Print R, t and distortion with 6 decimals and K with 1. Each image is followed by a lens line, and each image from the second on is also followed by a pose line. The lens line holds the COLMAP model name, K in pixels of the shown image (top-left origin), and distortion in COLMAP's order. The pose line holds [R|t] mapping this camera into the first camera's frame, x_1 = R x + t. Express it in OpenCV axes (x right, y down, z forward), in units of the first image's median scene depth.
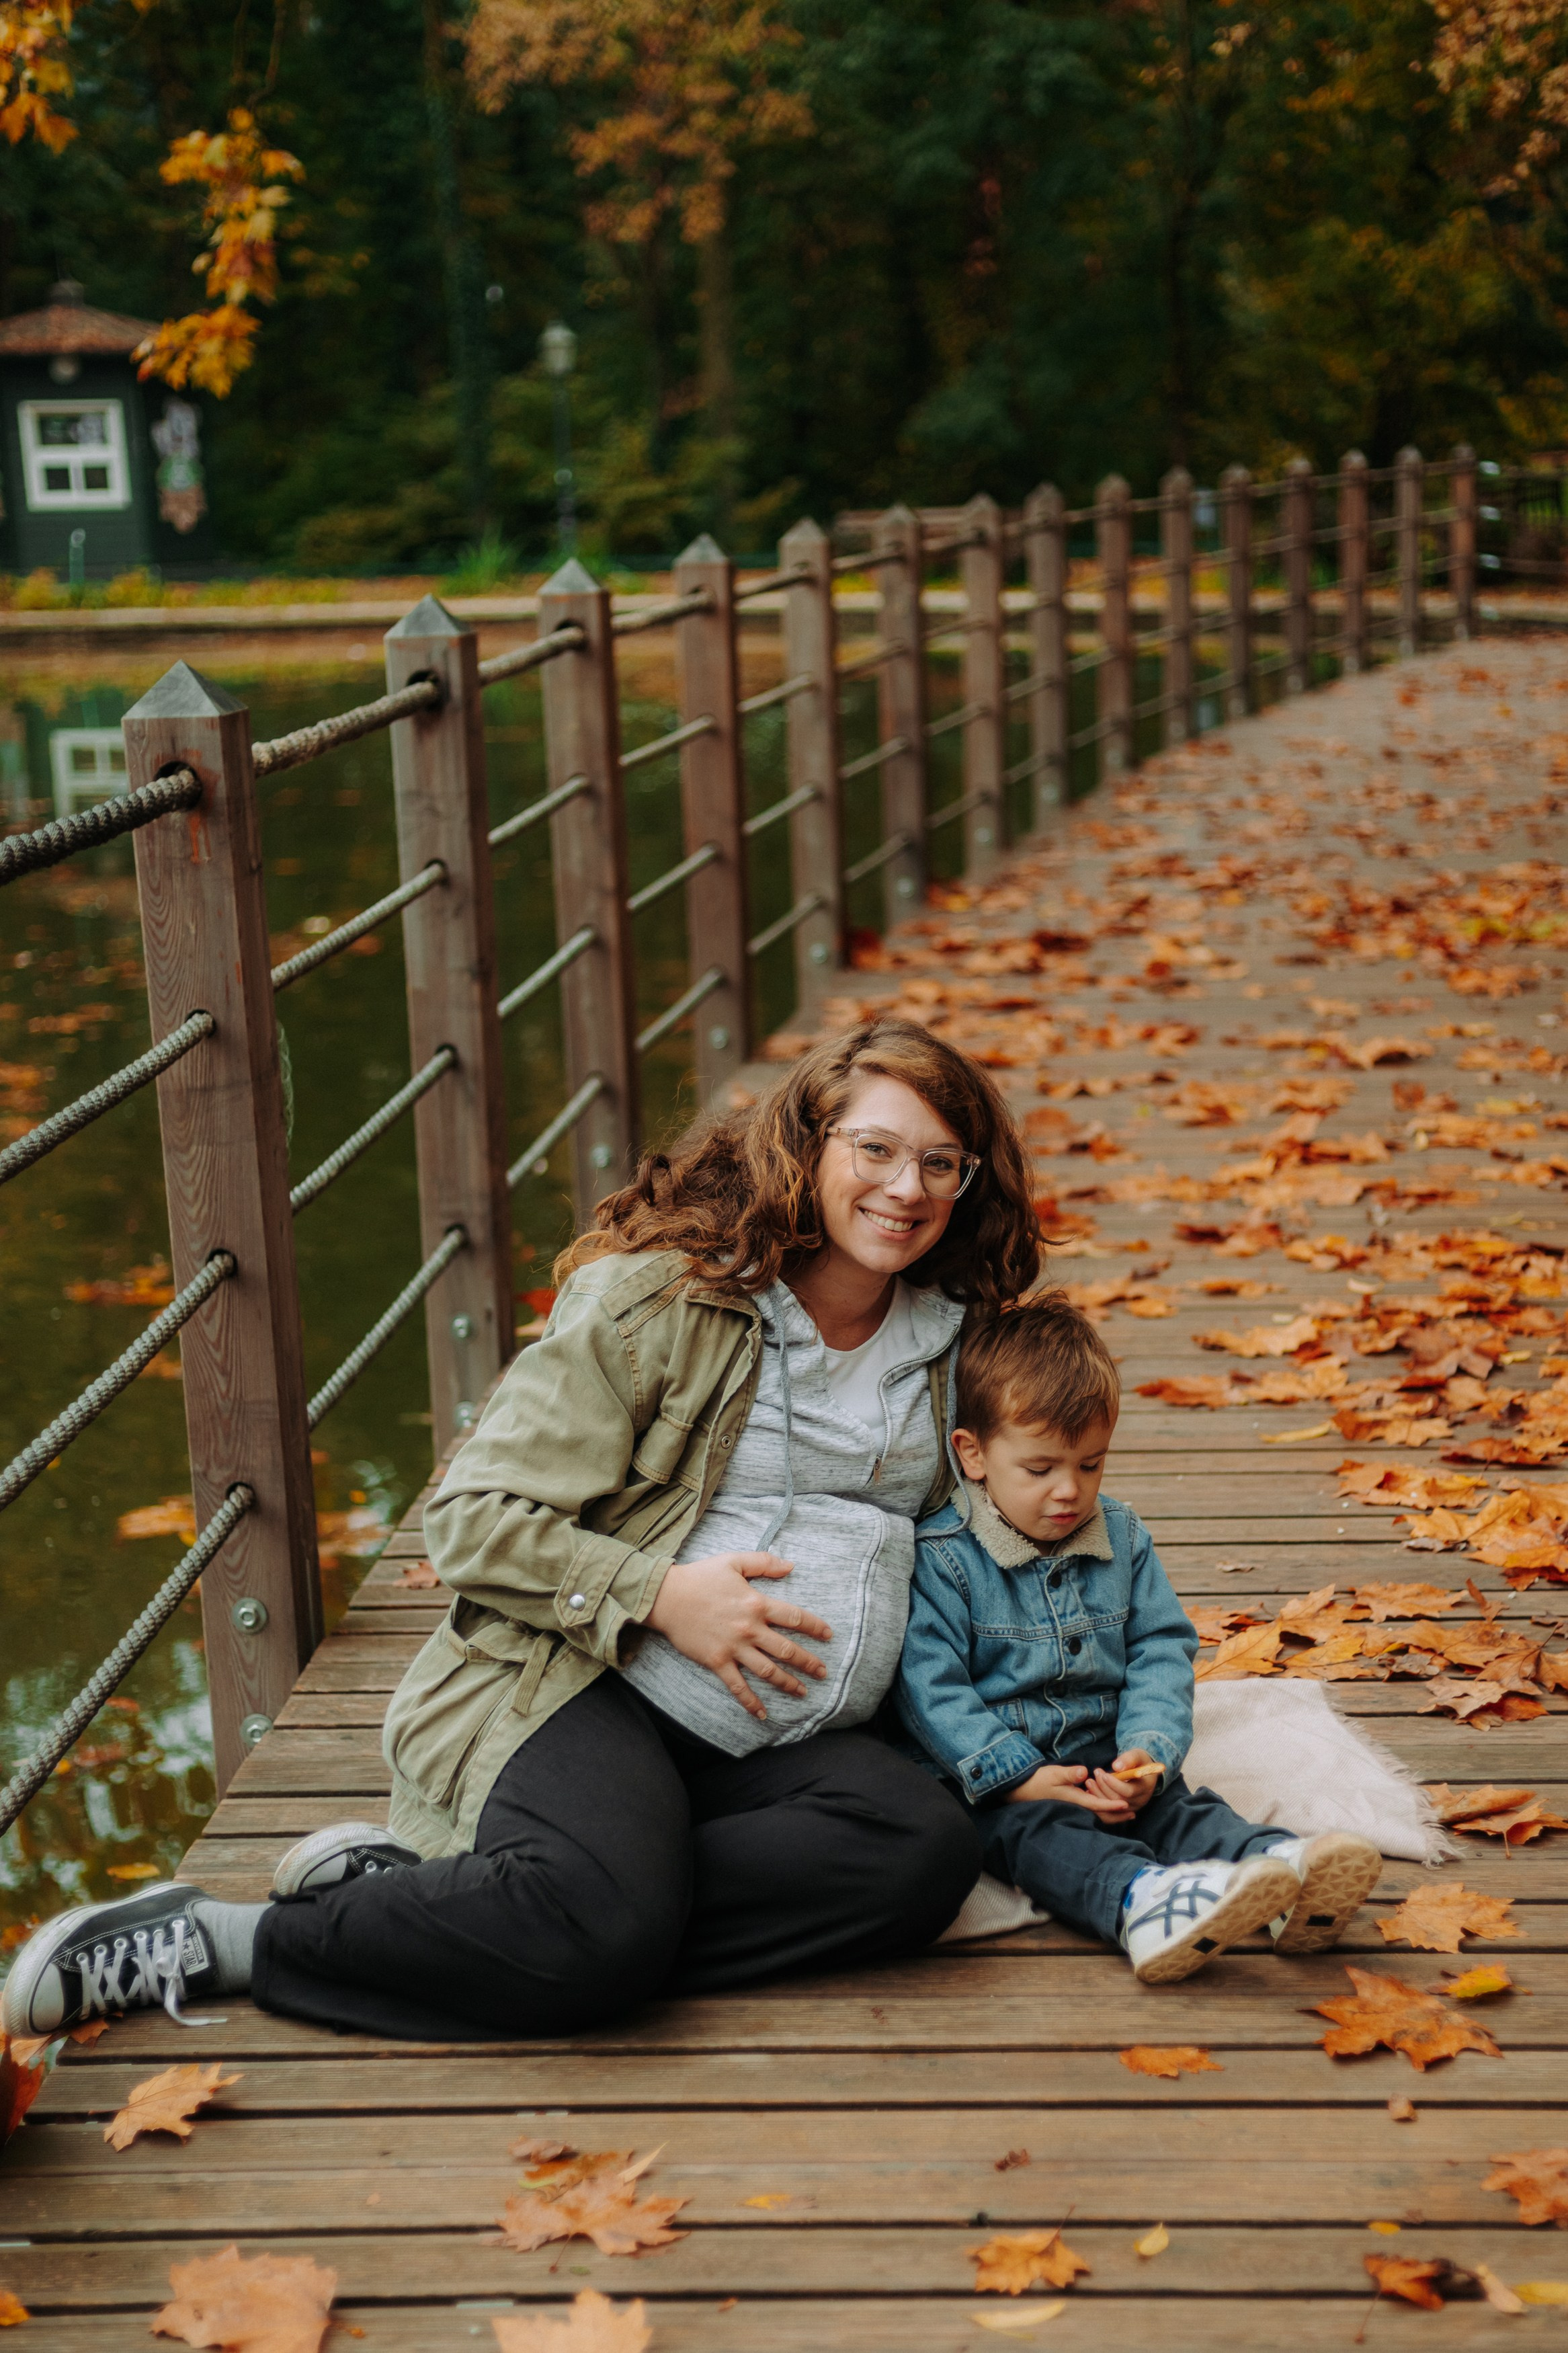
lens RADIAL K [[3644.8, 0, 857.3], [0, 3644.8, 1227.3], [0, 0, 1]] dist [0.193290, 0.037387]
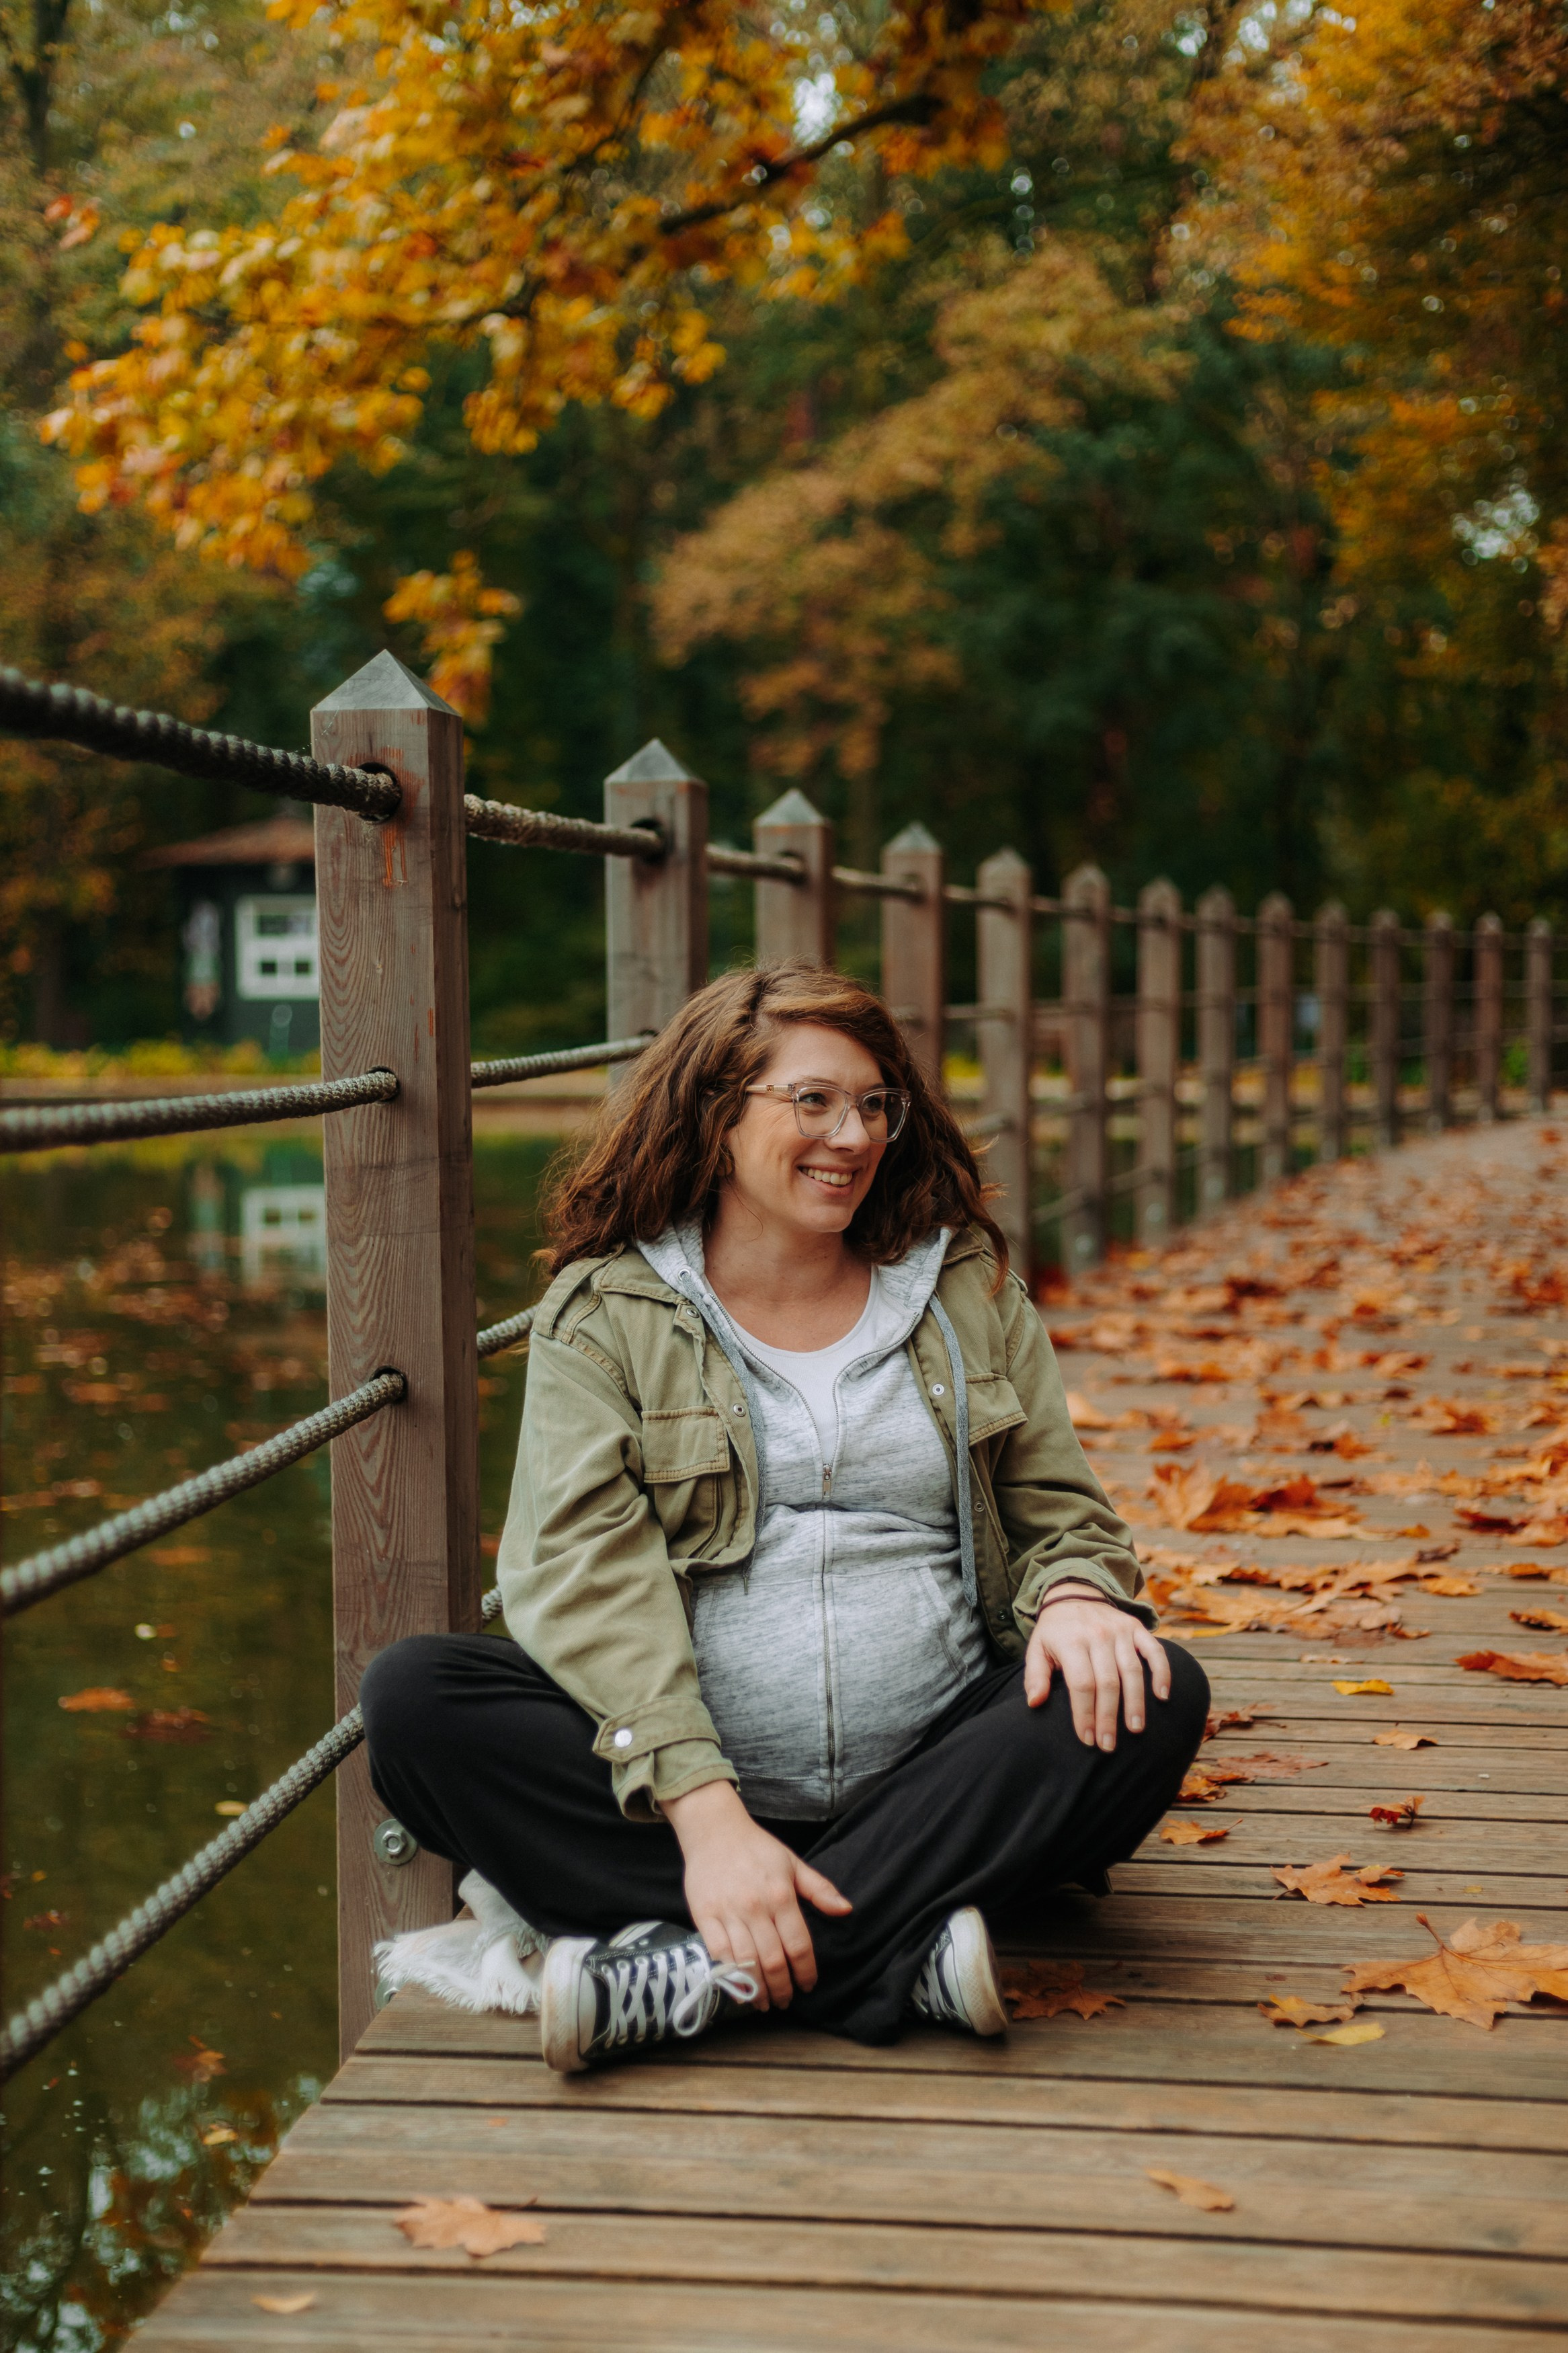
lens RADIAL K [[3358.3, 0, 788.9], [0, 3358.3, 1173.6], [0, 0, 1]] dist [0.171632, 0.066418]
pose [[0.997973, 0.033275, -0.054243, -0.036349], [-0.041073, 0.987885, -0.149657, 0.054775], [0.048606, 0.151581, 0.987249, 0.206179]]
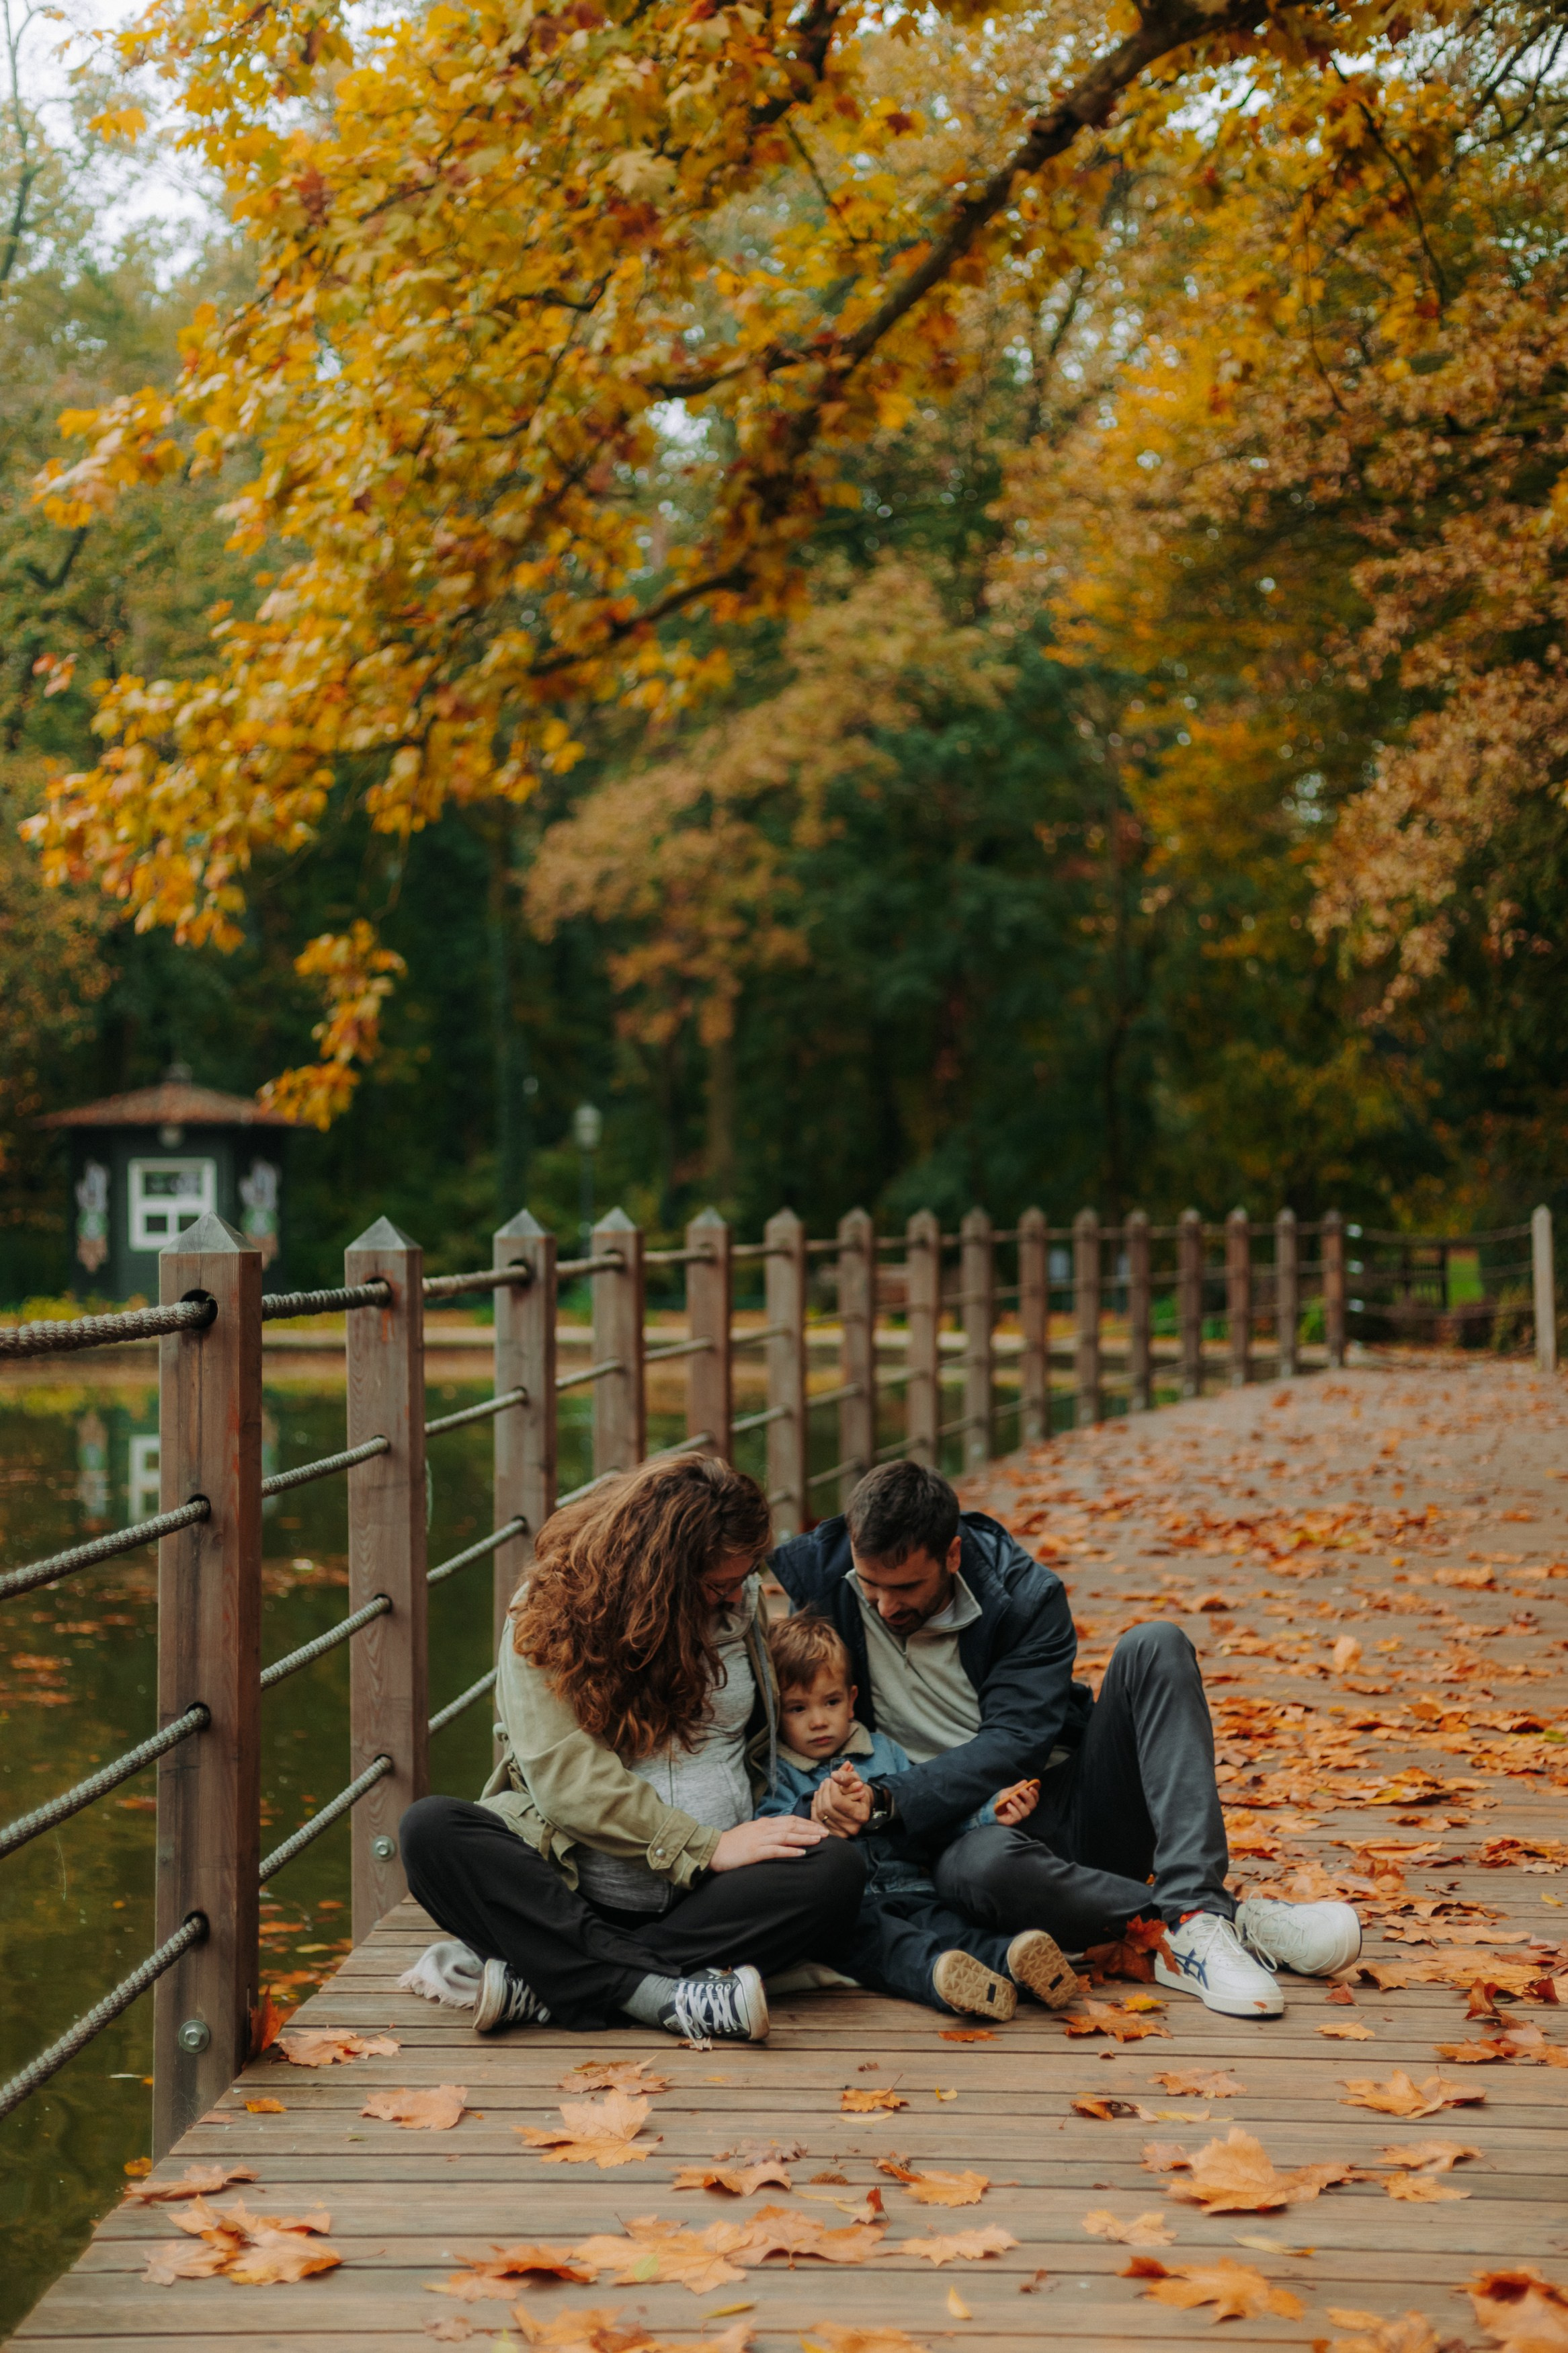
lens RADIAL K [[3288.8, 0, 784.2], [0, 3288.8, 1167.7], [0, 0, 1]] dist [0.165930, 0.089640]
pose [[0.999423, 0.029229, -0.017303, 0.009799], [-0.032359, 0.974186, -0.223413, 0.104457], [0.010326, 0.223844, 0.974570, -0.294551]]
